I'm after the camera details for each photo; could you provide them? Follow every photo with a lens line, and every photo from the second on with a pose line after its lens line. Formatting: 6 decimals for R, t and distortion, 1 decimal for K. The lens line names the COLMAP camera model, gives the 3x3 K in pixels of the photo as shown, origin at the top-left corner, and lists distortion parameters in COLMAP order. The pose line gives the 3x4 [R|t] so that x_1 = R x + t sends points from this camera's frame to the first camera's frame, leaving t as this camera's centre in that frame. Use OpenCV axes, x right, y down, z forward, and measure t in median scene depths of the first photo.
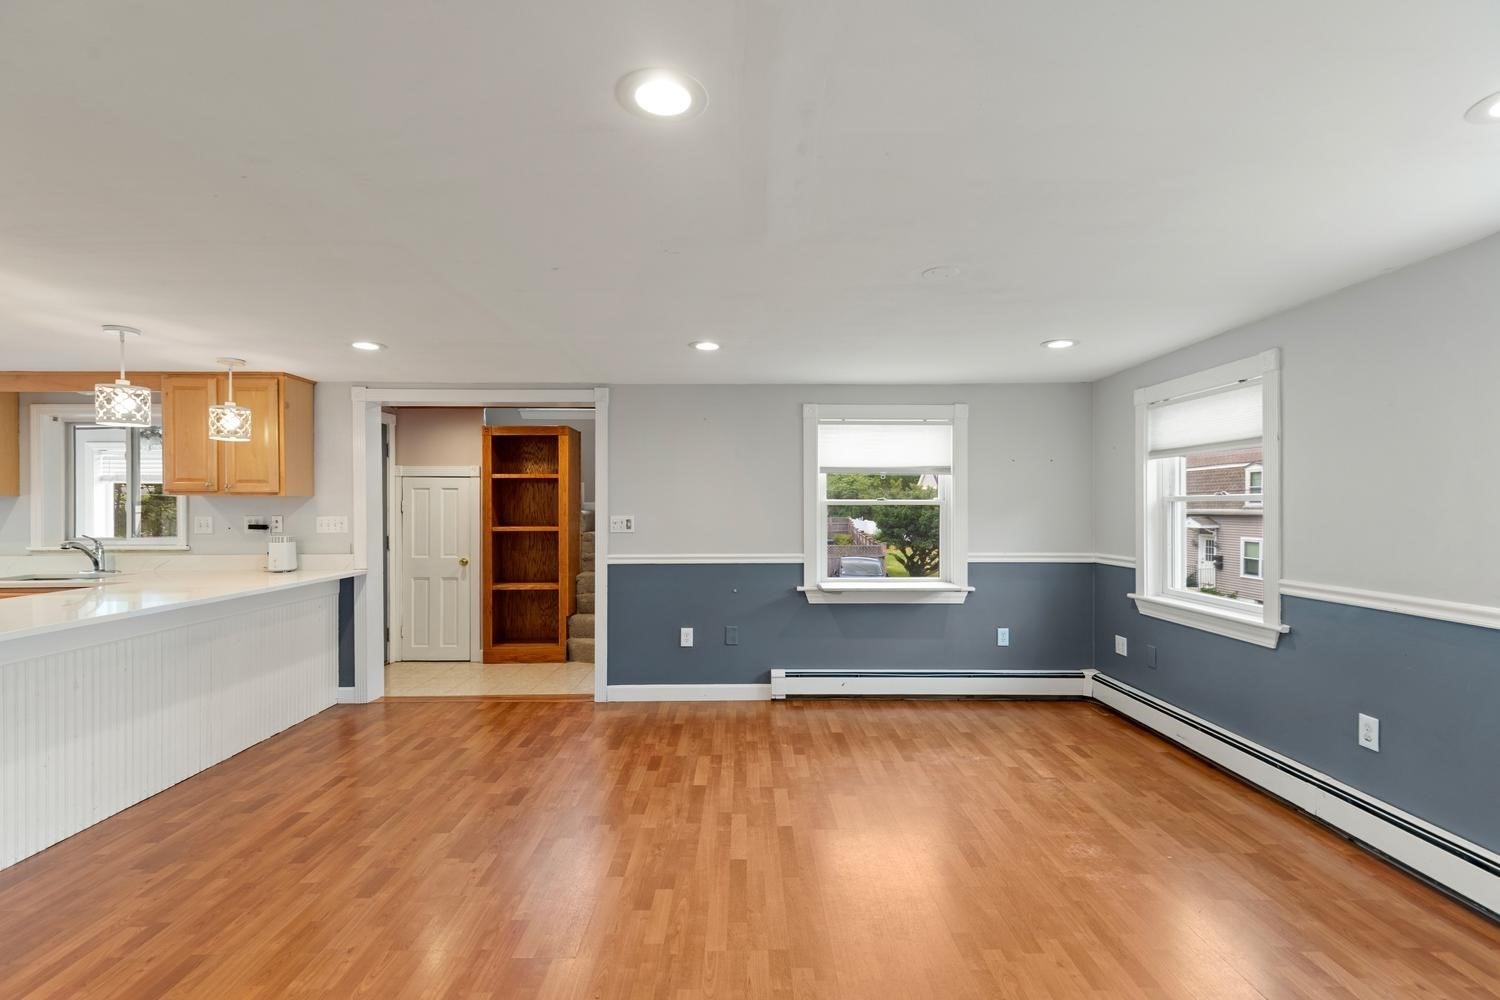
lens RADIAL K [[697.3, 0, 752.1], [0, 697.3, 508.9], [0, 0, 1]] dist [0.012111, -0.000368]
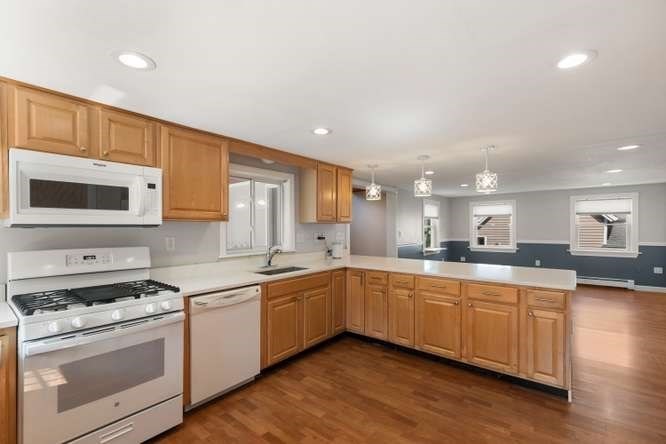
lens RADIAL K [[299.5, 0, 334.4], [0, 299.5, 228.7], [0, 0, 1]] dist [0.006984, -0.000277]
pose [[0.634487, -0.005755, 0.772912, -1.382946], [0.007576, 0.999971, 0.001227, -0.003101], [-0.772896, 0.005077, 0.634512, 0.409927]]
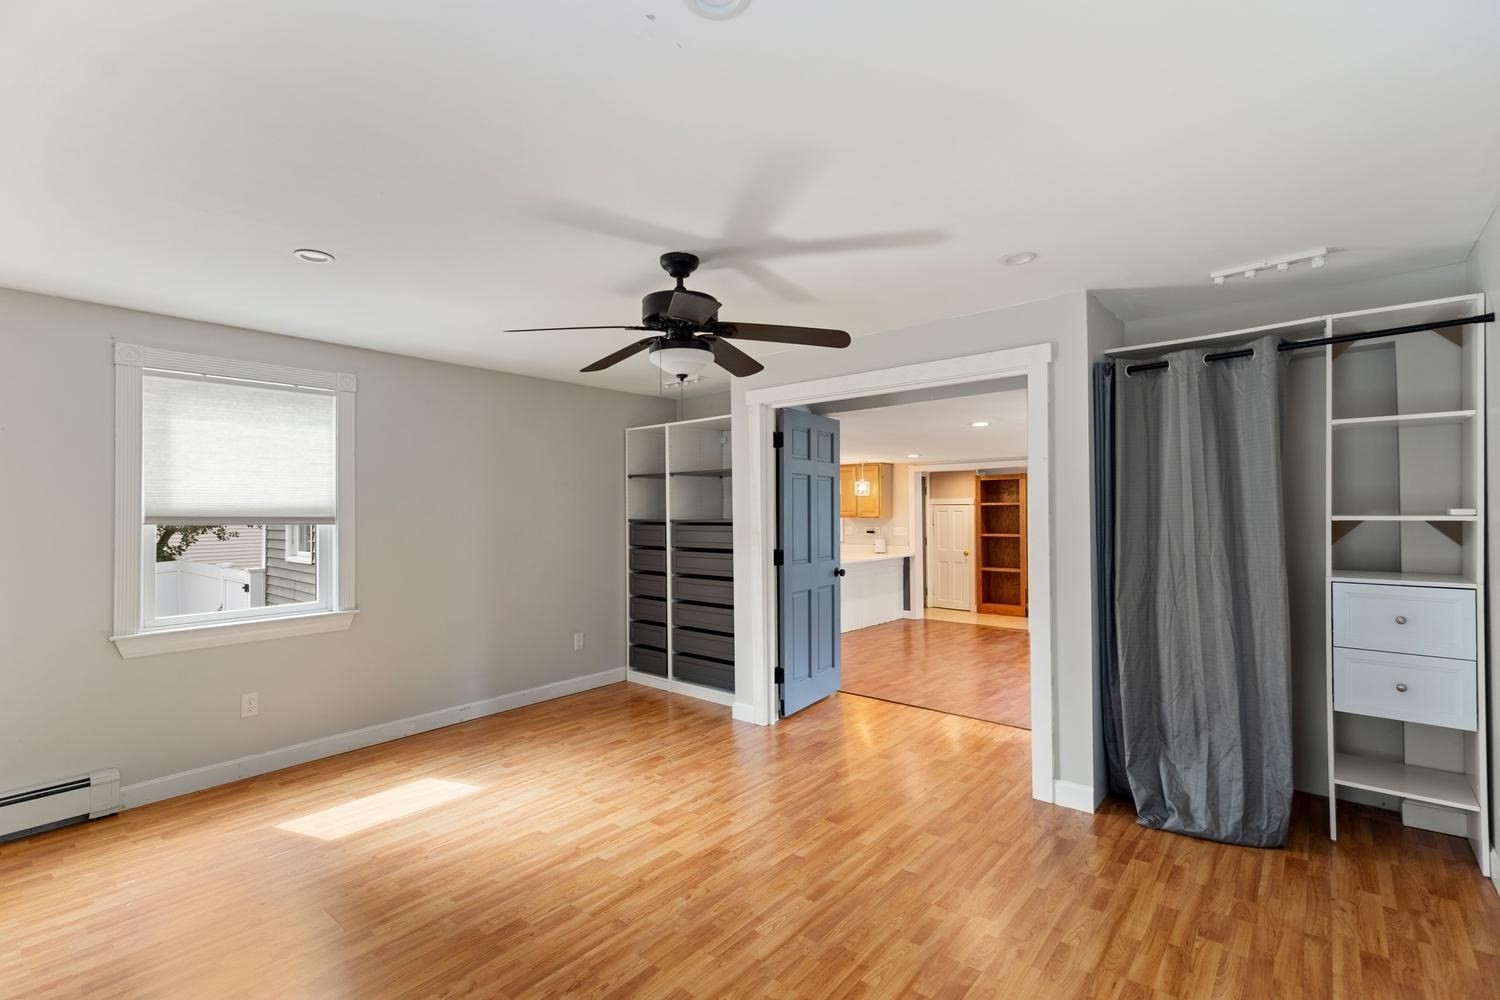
lens RADIAL K [[680.0, 0, 751.5], [0, 680.0, 513.7], [0, 0, 1]] dist [0.009611, -0.000823]
pose [[0.733009, -0.003287, -0.680211, 0.454538], [0.002740, 0.999994, -0.001880, -0.027920], [0.680213, -0.000485, 0.733014, -0.787626]]
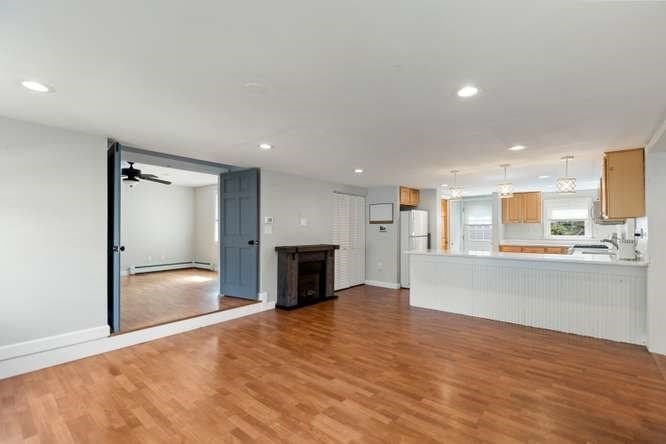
lens RADIAL K [[299.5, 0, 334.4], [0, 299.5, 228.7], [0, 0, 1]] dist [0.006984, -0.000277]
pose [[-0.649772, -0.000622, -0.760129, 0.400944], [-0.004853, 0.999983, 0.003329, 0.010982], [0.760114, 0.005852, -0.649763, 0.922627]]
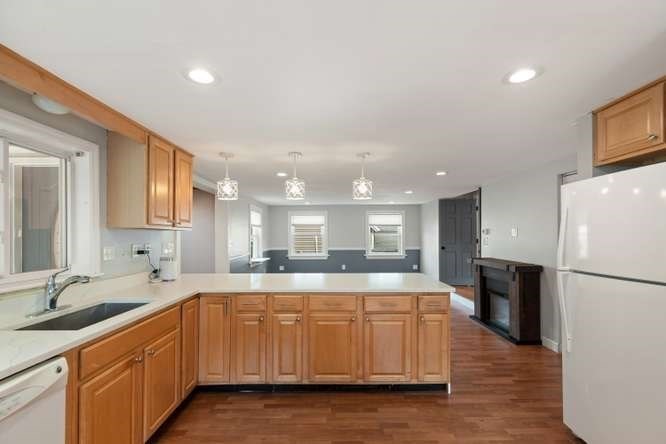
lens RADIAL K [[302.8, 0, 335.1], [0, 302.8, 236.0], [0, 0, 1]] dist [0.008653, -0.000028]
pose [[0.002911, -0.000273, 0.999996, -1.308453], [0.008302, 0.999966, 0.000249, -0.002628], [-0.999961, 0.008302, 0.002913, 0.631662]]
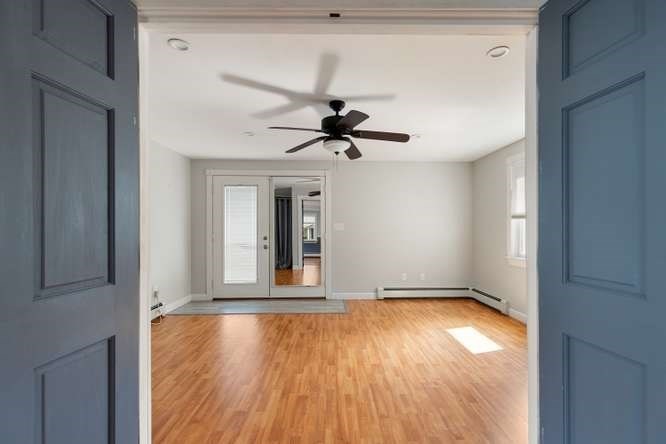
lens RADIAL K [[301.9, 0, 333.6], [0, 301.9, 228.1], [0, 0, 1]] dist [0.009611, -0.000823]
pose [[-0.999312, 0.001432, 0.037049, 0.015690], [0.001654, 0.999981, 0.005959, 0.000959], [-0.037040, 0.006016, -0.999296, 0.177455]]
